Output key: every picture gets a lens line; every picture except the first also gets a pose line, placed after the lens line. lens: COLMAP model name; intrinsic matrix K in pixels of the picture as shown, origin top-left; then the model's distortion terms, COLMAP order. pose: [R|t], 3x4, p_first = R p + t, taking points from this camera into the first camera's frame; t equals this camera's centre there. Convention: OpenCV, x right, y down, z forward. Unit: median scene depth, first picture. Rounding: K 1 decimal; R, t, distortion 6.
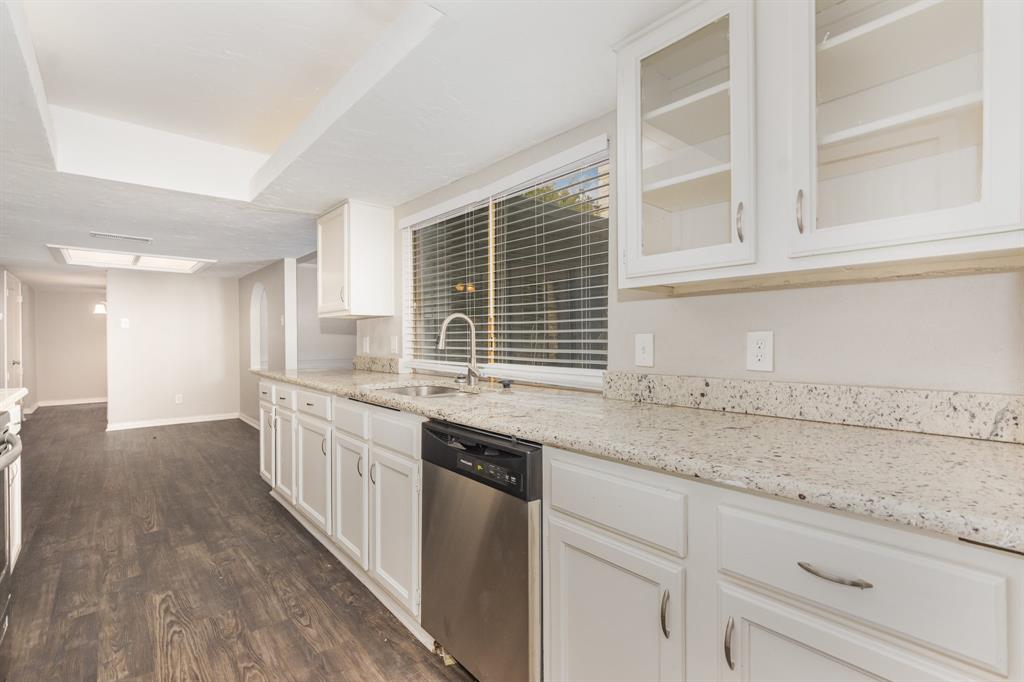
lens RADIAL K [[460.1, 0, 520.6], [0, 460.1, 341.8], [0, 0, 1]] dist [0.002273, 0.000188]
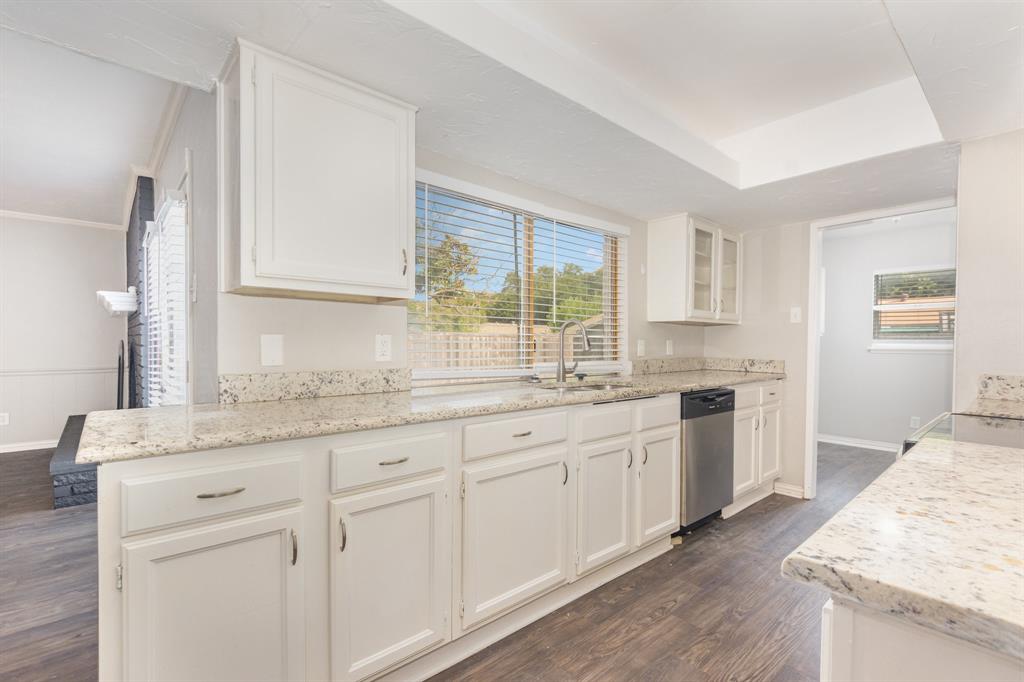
lens RADIAL K [[460.1, 0, 520.6], [0, 460.1, 341.8], [0, 0, 1]] dist [0.002273, 0.000188]
pose [[0.010354, -0.009626, 0.999900, -1.655478], [-0.013921, 0.999855, 0.009770, -0.021655], [-0.999849, -0.014021, 0.010218, 1.438401]]
